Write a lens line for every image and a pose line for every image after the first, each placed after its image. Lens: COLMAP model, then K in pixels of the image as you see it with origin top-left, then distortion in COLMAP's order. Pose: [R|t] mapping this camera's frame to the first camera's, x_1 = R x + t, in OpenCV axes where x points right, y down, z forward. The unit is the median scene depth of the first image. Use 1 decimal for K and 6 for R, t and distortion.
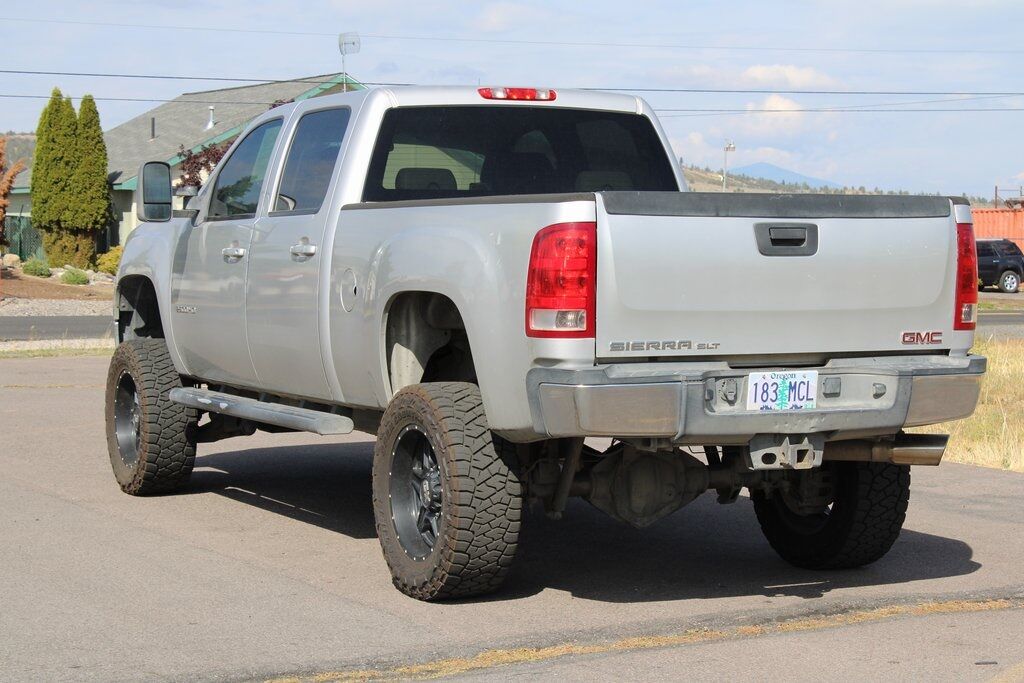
lens RADIAL K [[2323.7, 0, 512.0], [0, 2323.7, 341.5], [0, 0, 1]] dist [0.004914, 0.393554]
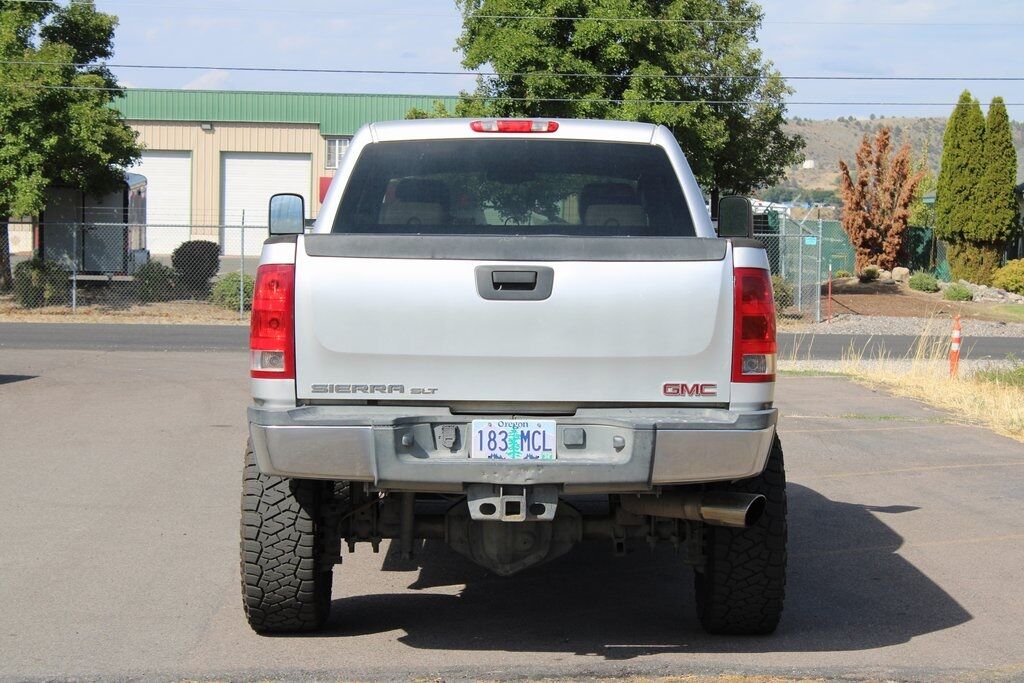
lens RADIAL K [[2504.8, 0, 512.0], [0, 2504.8, 341.5], [0, 0, 1]] dist [0.080134, 0.215717]
pose [[0.898658, 0.024547, -0.437963, 0.566614], [-0.027185, 0.999630, 0.000247, -0.019688], [0.437807, 0.011684, 0.898993, 0.062905]]
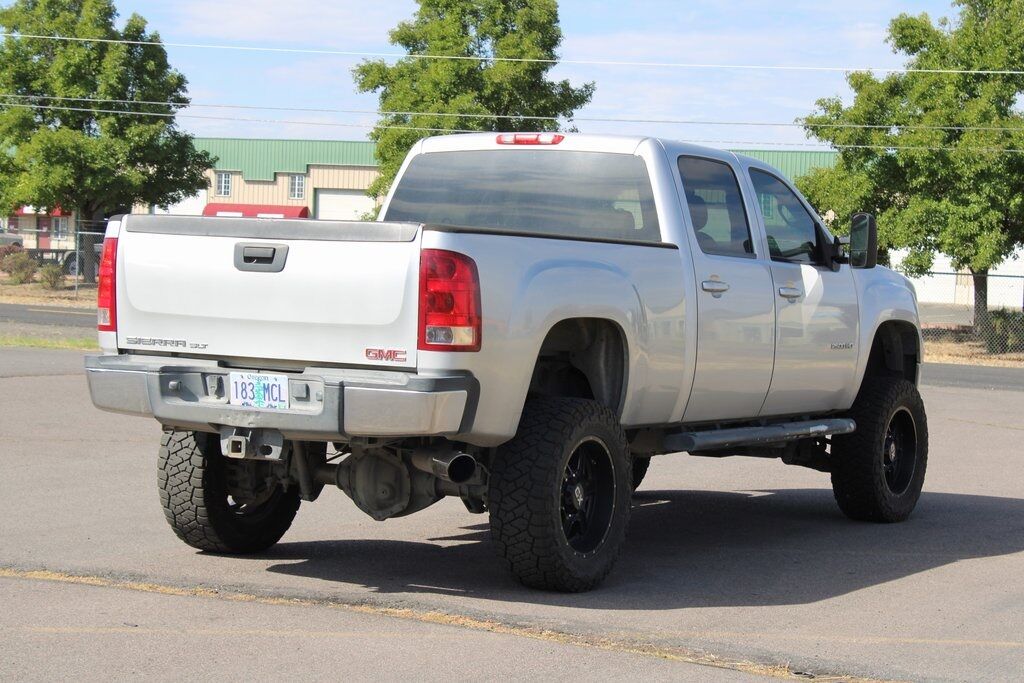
lens RADIAL K [[2323.7, 0, 512.0], [0, 2323.7, 341.5], [0, 0, 1]] dist [0.004914, 0.393554]
pose [[0.558584, 0.045406, -0.828204, 1.118597], [-0.077816, 0.996965, 0.002175, -0.014776], [0.825790, 0.063232, 0.560422, 0.459970]]
